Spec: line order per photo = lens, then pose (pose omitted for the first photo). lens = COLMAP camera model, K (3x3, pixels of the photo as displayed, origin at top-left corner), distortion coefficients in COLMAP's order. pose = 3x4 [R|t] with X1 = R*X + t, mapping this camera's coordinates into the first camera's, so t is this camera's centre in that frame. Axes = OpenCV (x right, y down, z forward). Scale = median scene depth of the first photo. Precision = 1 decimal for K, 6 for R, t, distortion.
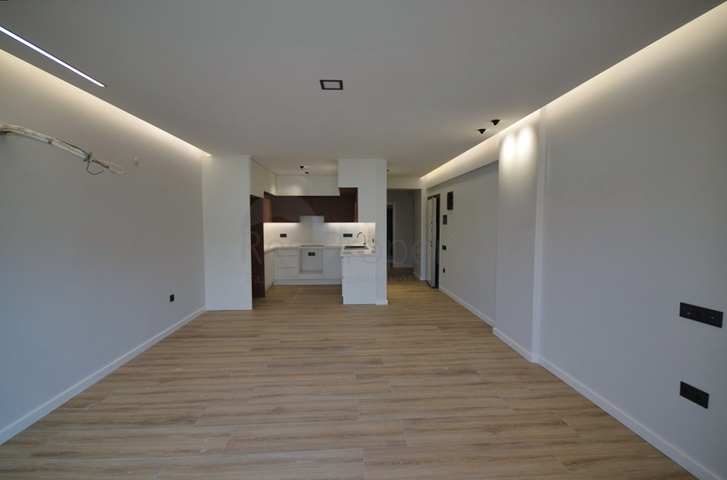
lens RADIAL K [[322.3, 0, 366.5], [0, 322.3, 241.4], [0, 0, 1]] dist [0.017402, -0.016528]
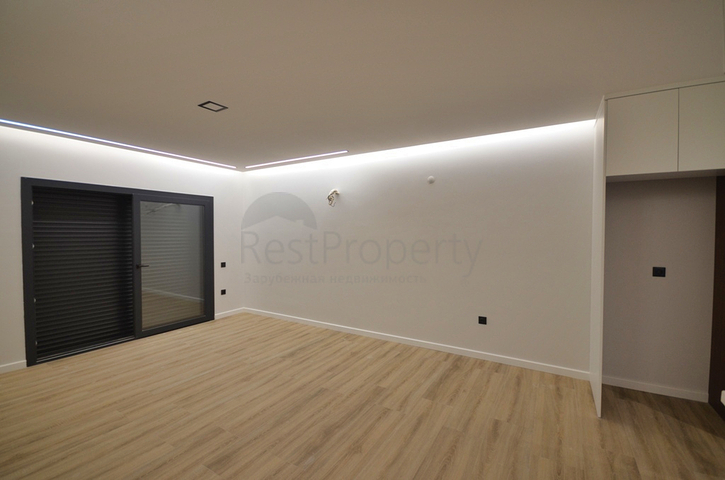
lens RADIAL K [[321.4, 0, 365.5], [0, 321.4, 241.4], [0, 0, 1]] dist [0.017402, -0.016528]
pose [[-0.578077, 0.022572, -0.815670, 0.411416], [-0.049014, 0.996852, 0.062323, -0.108841], [0.814509, 0.076007, -0.575150, 1.757313]]
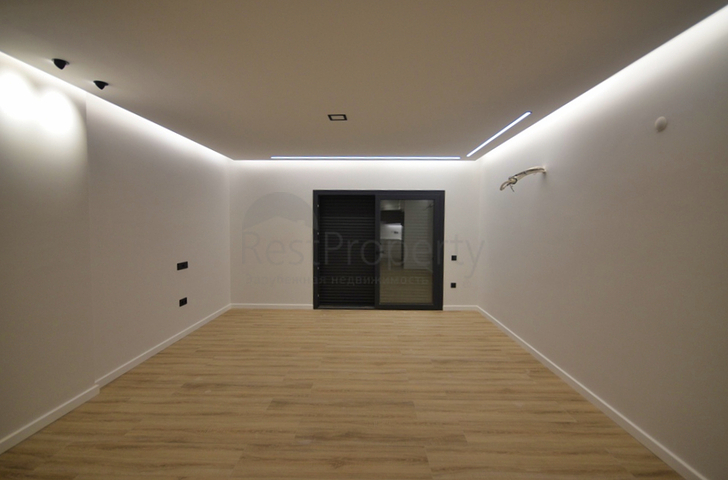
lens RADIAL K [[338.3, 0, 359.3], [0, 338.3, 240.3], [0, 0, 1]] dist [-0.002370, -0.000204]
pose [[-0.994885, -0.009087, 0.100603, -0.277910], [0.001482, 0.994525, 0.104488, -0.123190], [-0.101001, 0.104103, -0.989425, 1.996136]]
